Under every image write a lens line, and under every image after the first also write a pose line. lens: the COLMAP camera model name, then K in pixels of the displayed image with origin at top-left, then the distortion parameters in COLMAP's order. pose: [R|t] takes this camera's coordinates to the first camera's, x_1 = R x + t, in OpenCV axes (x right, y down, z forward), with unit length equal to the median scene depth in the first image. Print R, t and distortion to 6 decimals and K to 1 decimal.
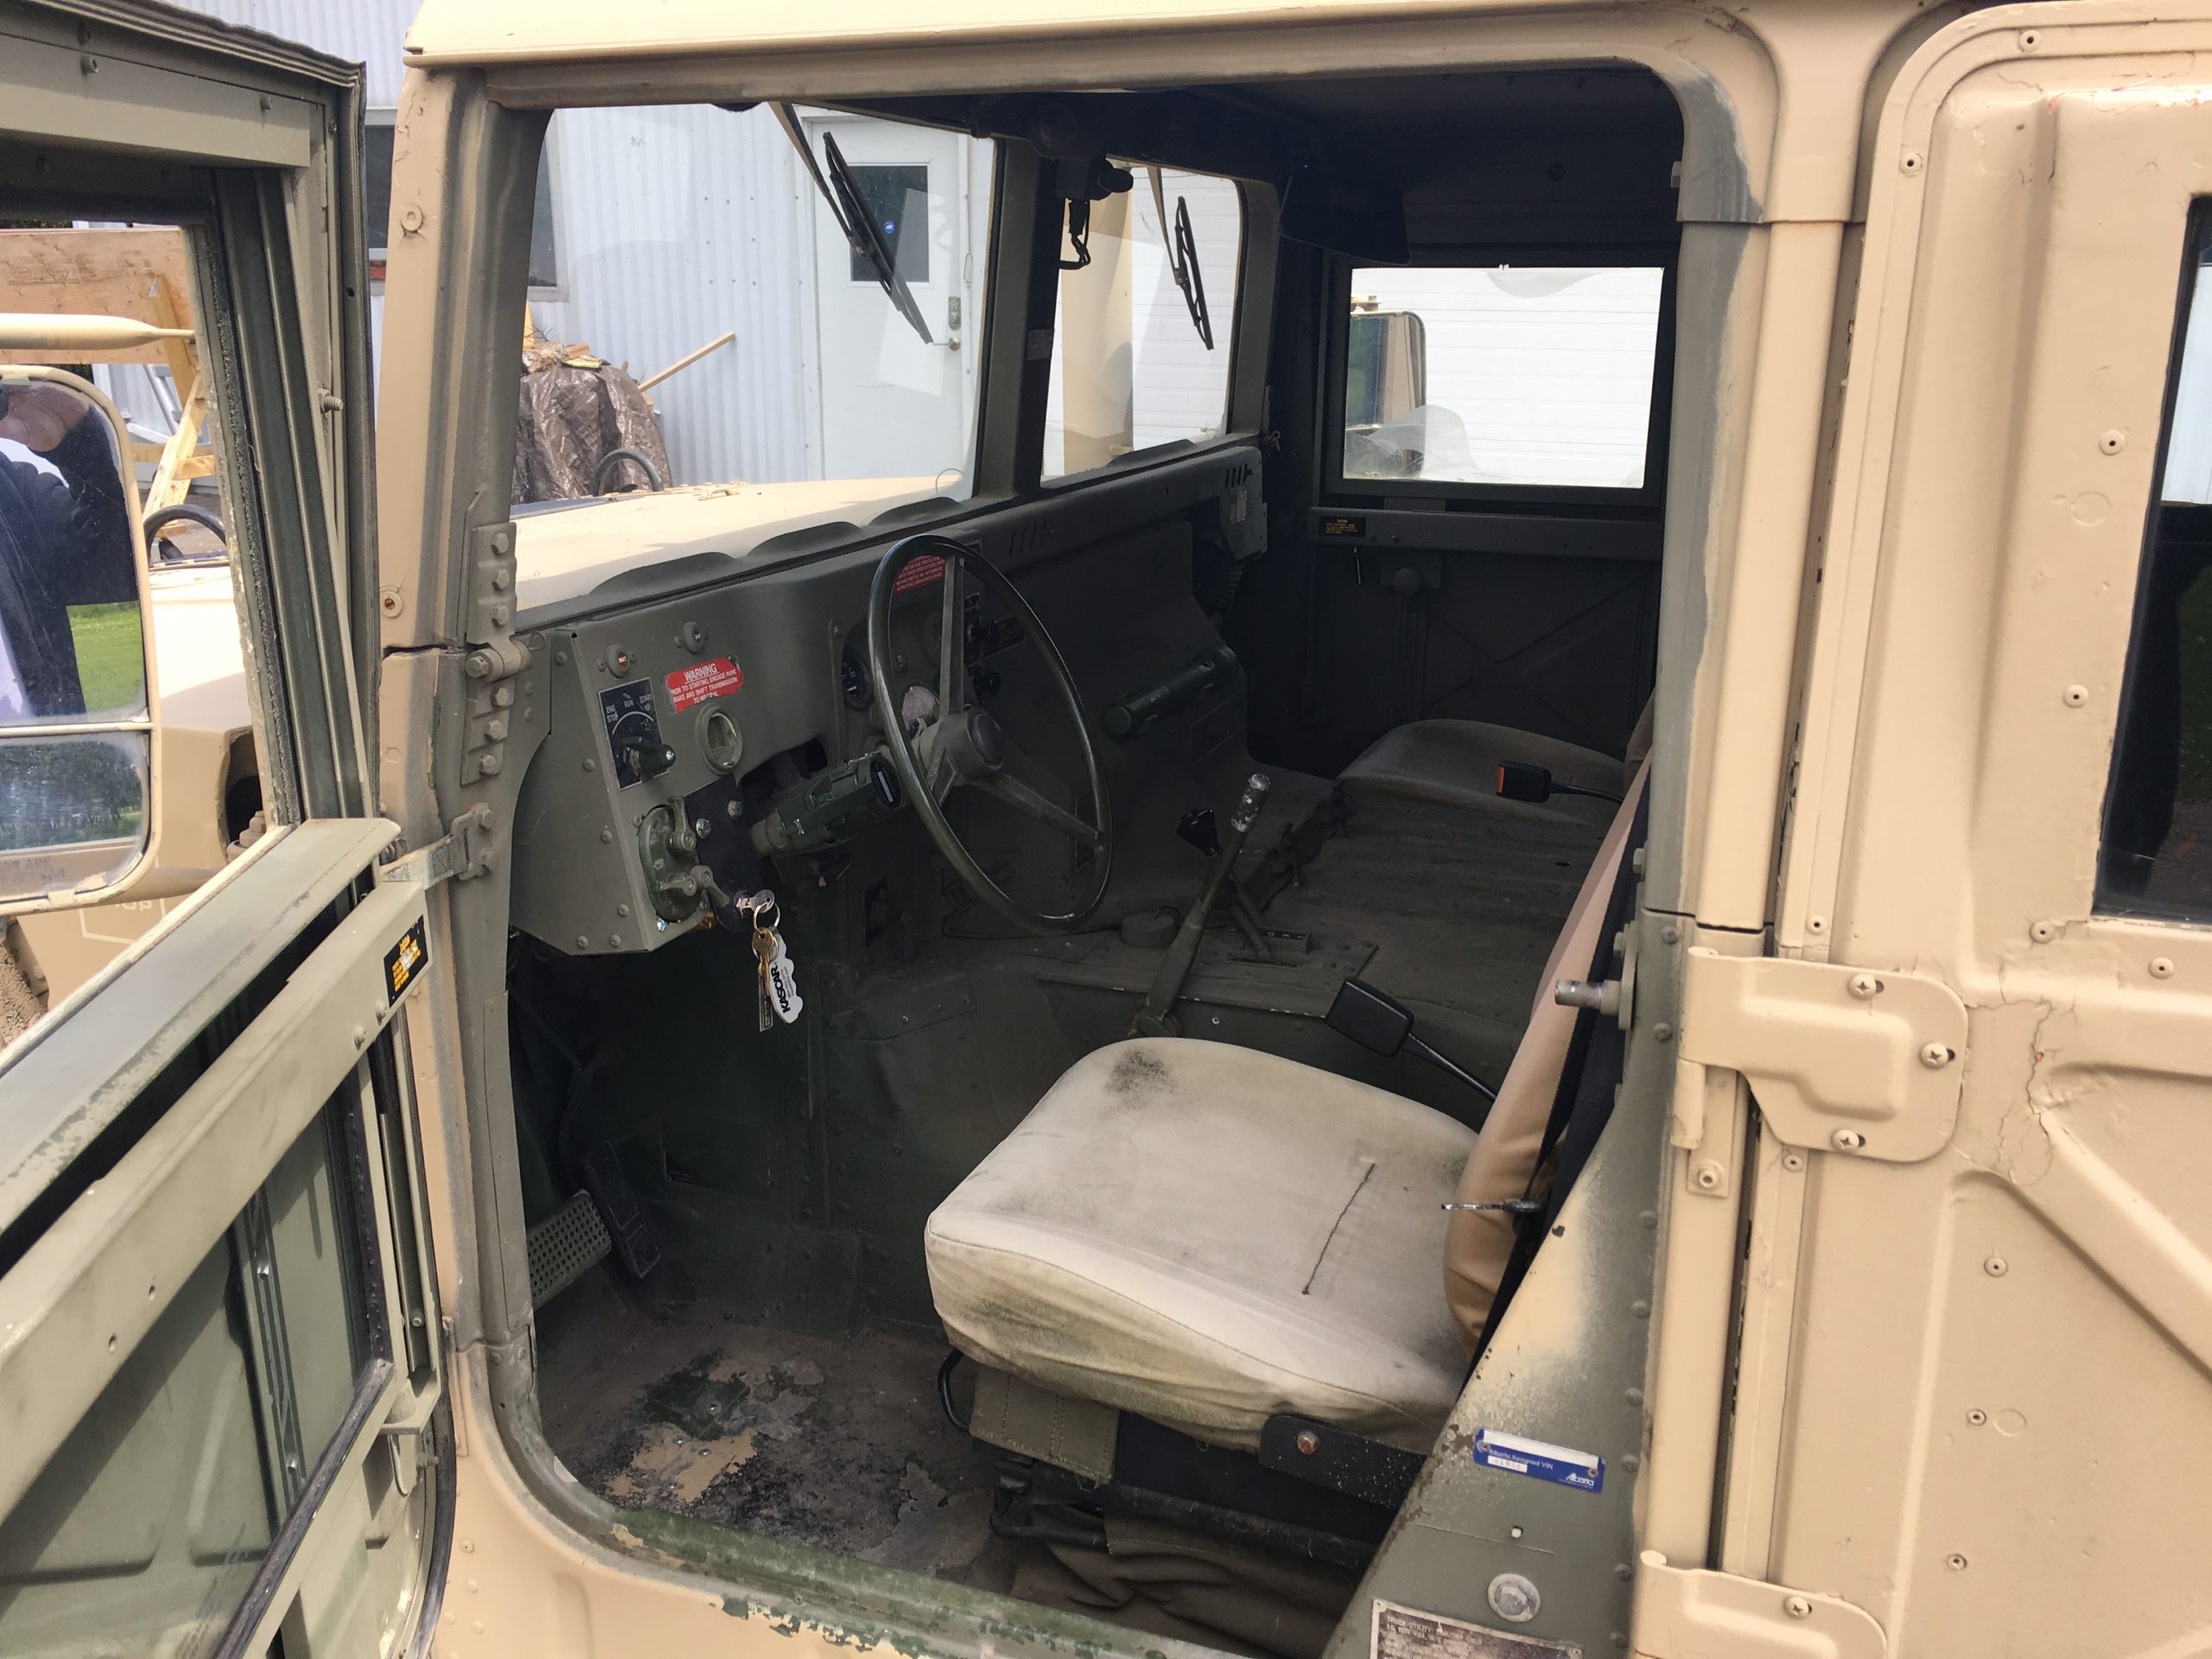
lens RADIAL K [[1854.4, 0, 1097.3], [0, 1854.4, 862.8], [0, 0, 1]] dist [0.067318, -0.080413]
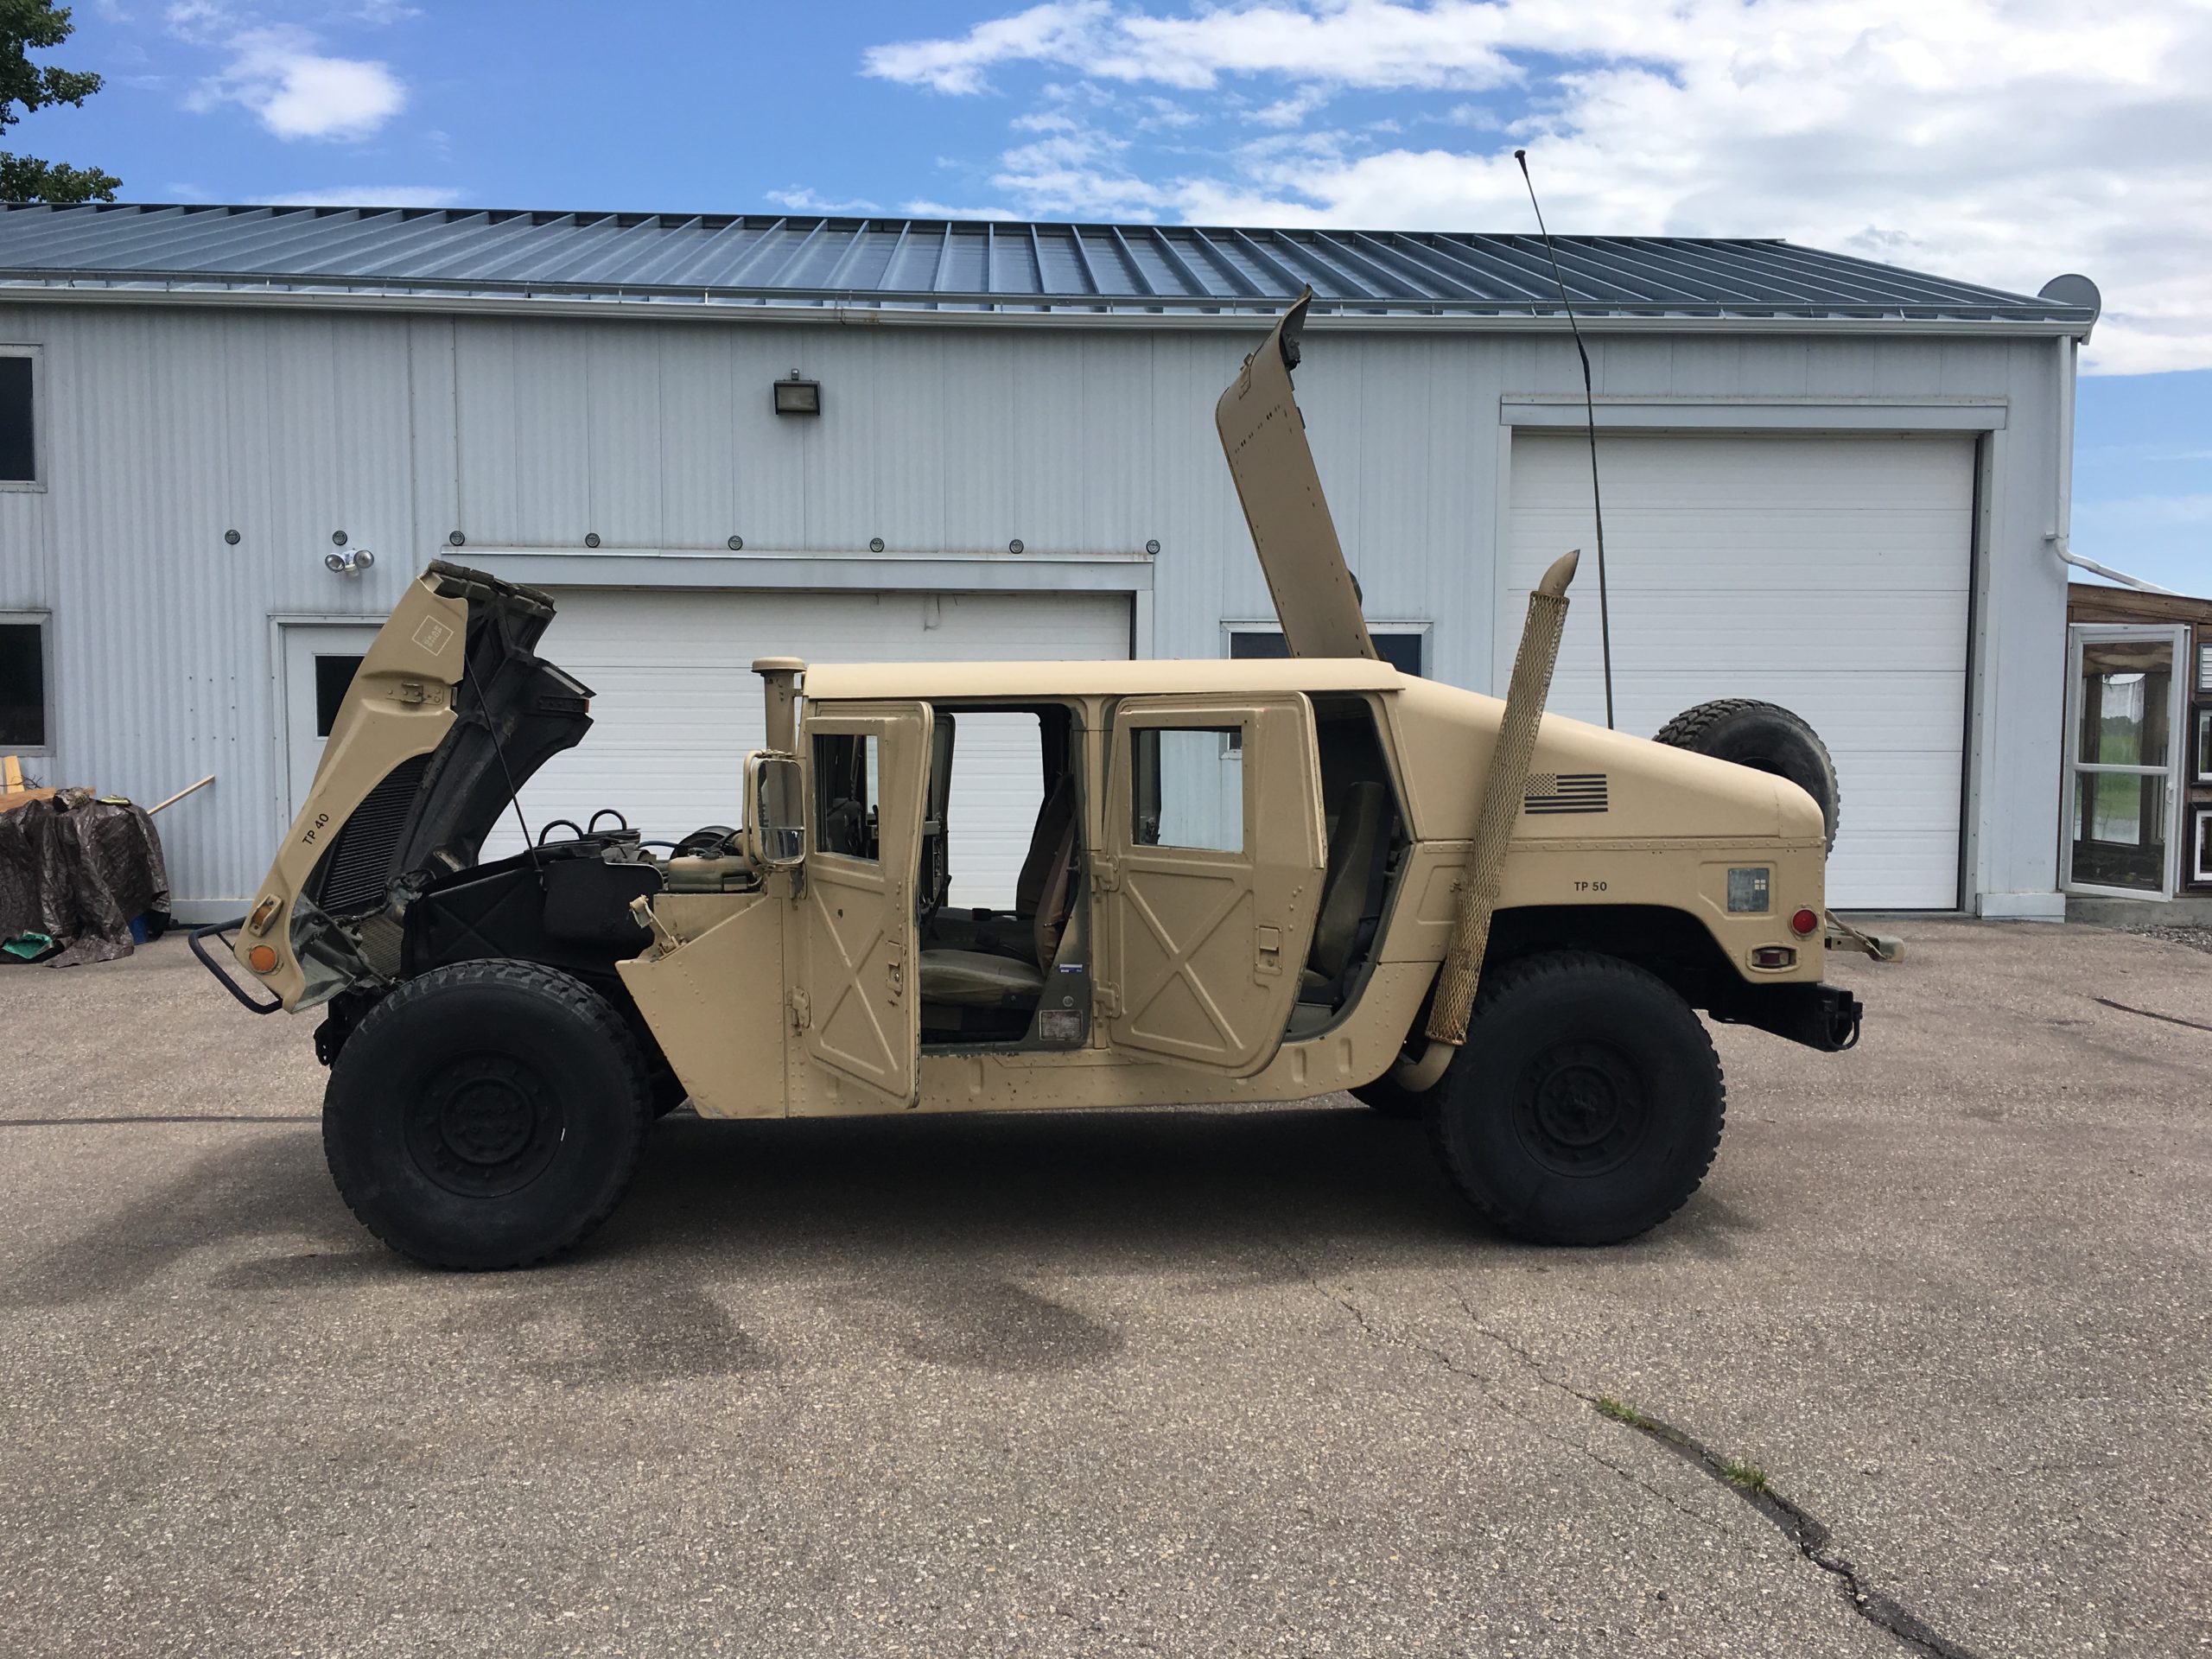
lens RADIAL K [[1854.4, 0, 1097.3], [0, 1854.4, 862.8], [0, 0, 1]] dist [0.067318, -0.080413]
pose [[0.907664, -0.042537, 0.417536, -0.203727], [0.136162, 0.970884, -0.197087, 0.120415], [-0.396996, 0.235741, 0.887029, -0.403883]]
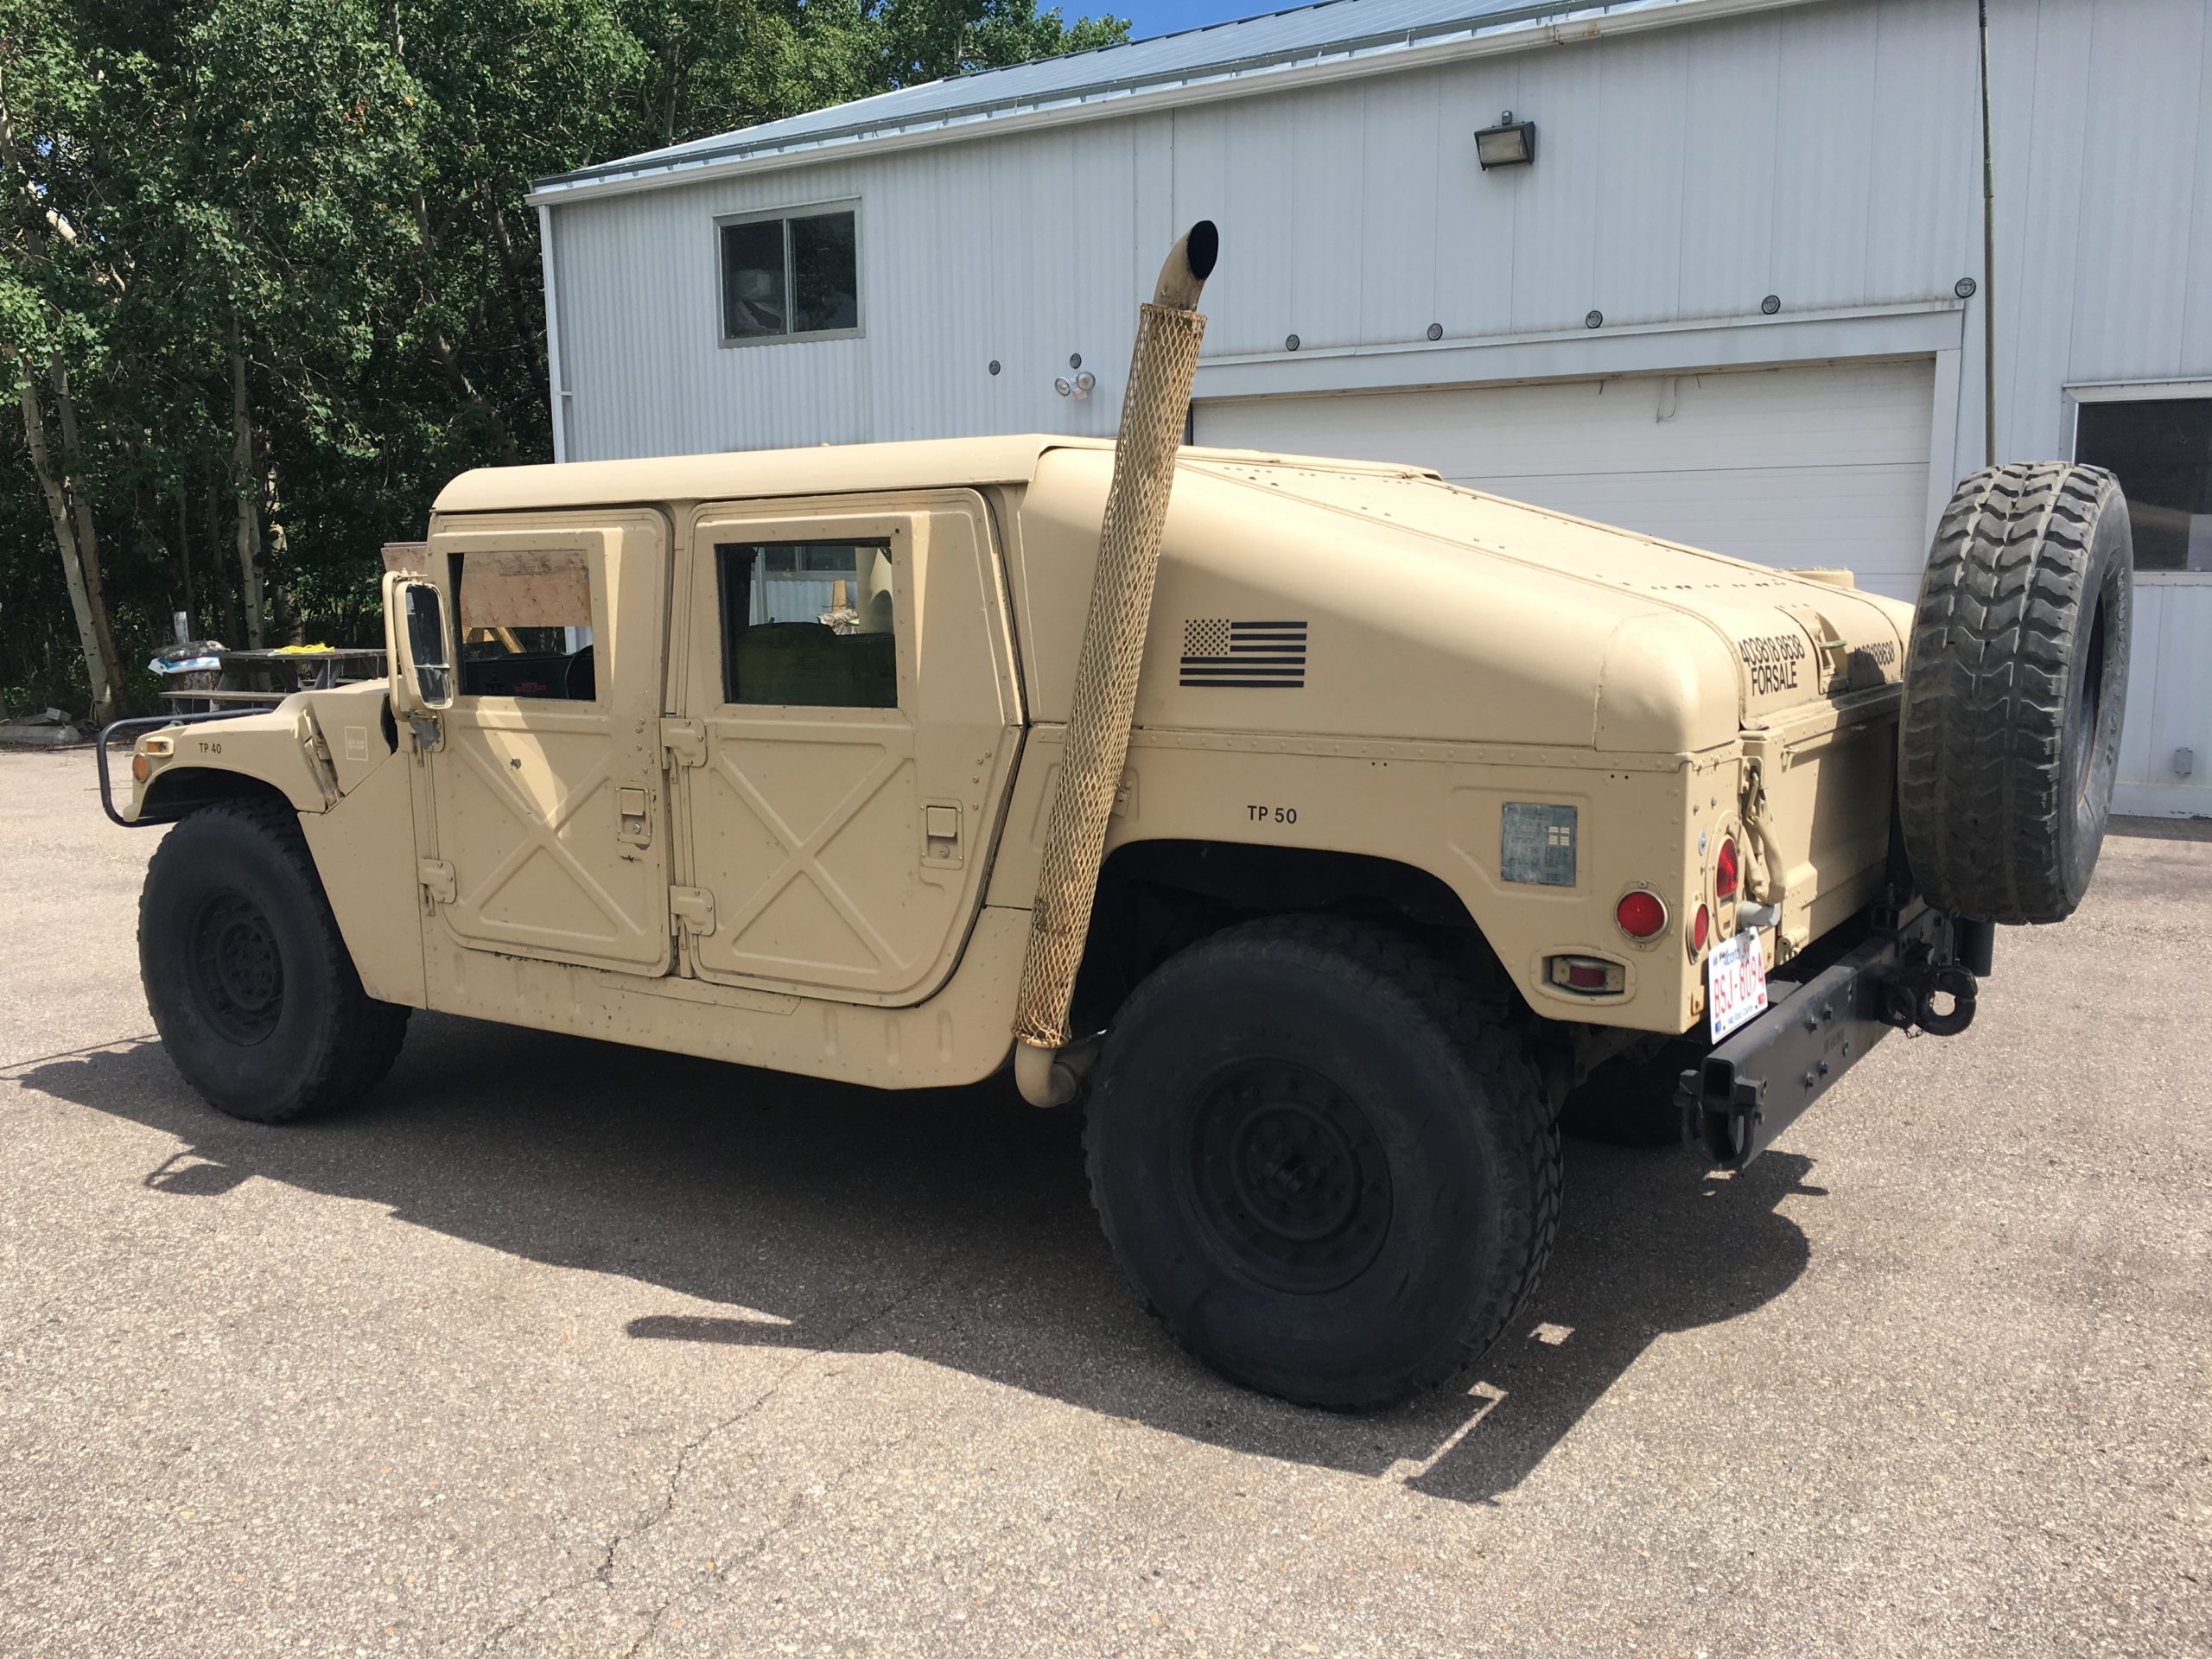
lens RADIAL K [[1854.4, 0, 1097.3], [0, 1854.4, 862.8], [0, 0, 1]] dist [0.067318, -0.080413]
pose [[0.972109, 0.019238, -0.233741, 0.230510], [-0.051795, 0.989632, -0.133959, 0.089591], [0.228740, 0.142329, 0.963027, -0.279702]]
